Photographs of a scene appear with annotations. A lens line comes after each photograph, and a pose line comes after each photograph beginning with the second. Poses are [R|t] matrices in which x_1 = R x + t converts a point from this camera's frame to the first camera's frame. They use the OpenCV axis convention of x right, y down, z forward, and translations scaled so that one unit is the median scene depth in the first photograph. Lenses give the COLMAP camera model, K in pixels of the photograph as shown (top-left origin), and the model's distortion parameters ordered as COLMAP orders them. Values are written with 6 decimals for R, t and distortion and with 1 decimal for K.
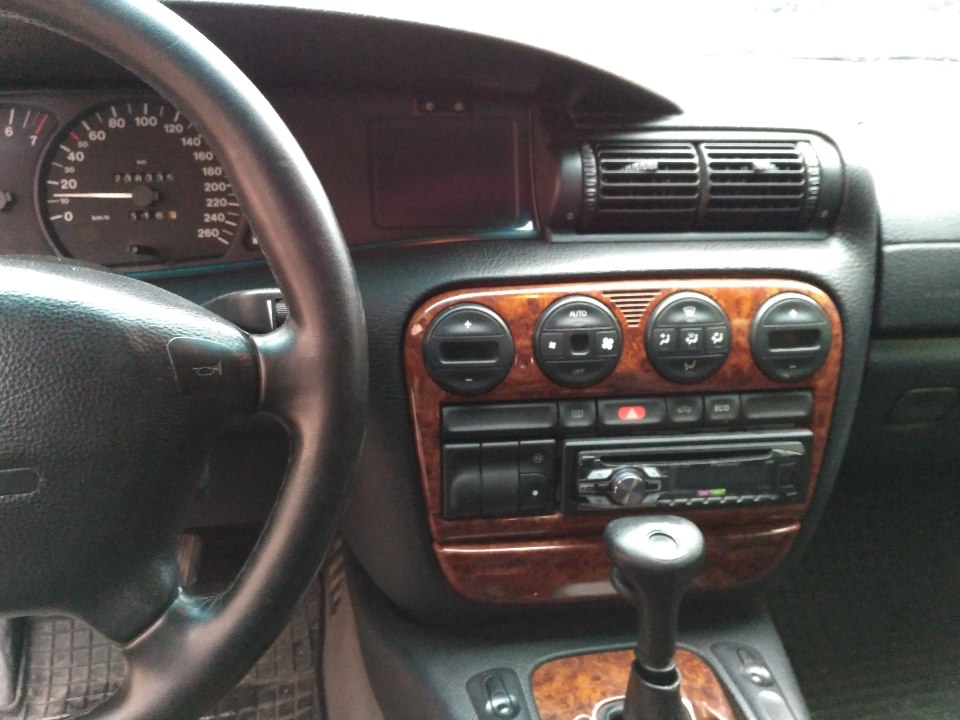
lens RADIAL K [[859.7, 0, 482.1], [0, 859.7, 359.9], [0, 0, 1]] dist [0.105540, -0.209970]
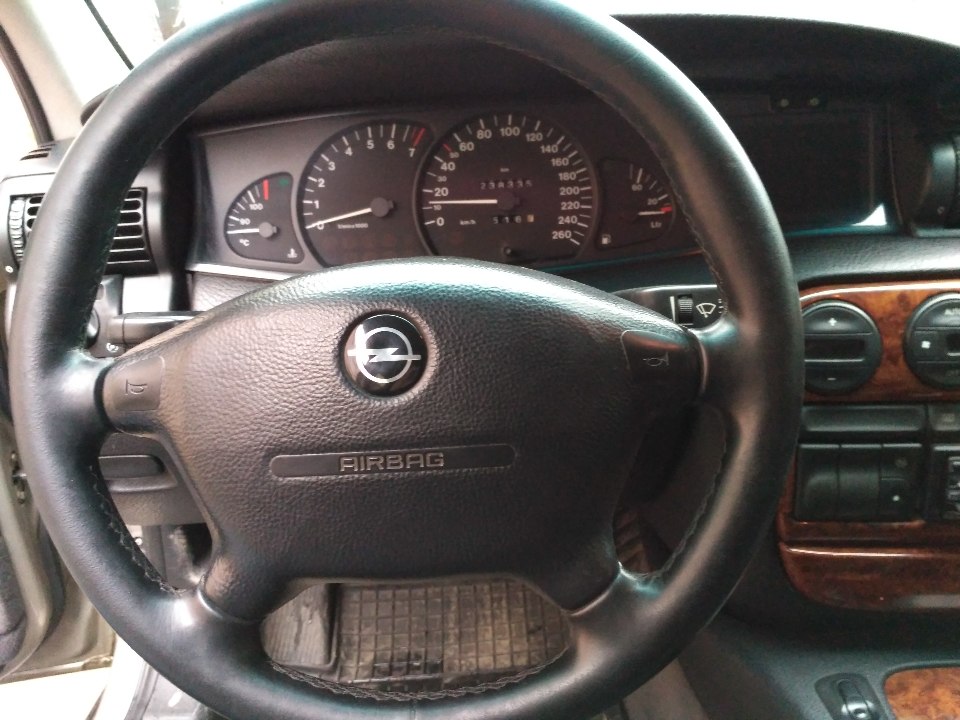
lens RADIAL K [[859.7, 0, 495.1], [0, 859.7, 362.6], [0, 0, 1]] dist [0.105540, -0.209970]
pose [[0.974886, 0.020922, -0.221719, -0.161609], [-0.020426, 0.999781, 0.004531, 0.007652], [0.221765, 0.000111, 0.975100, -0.048892]]
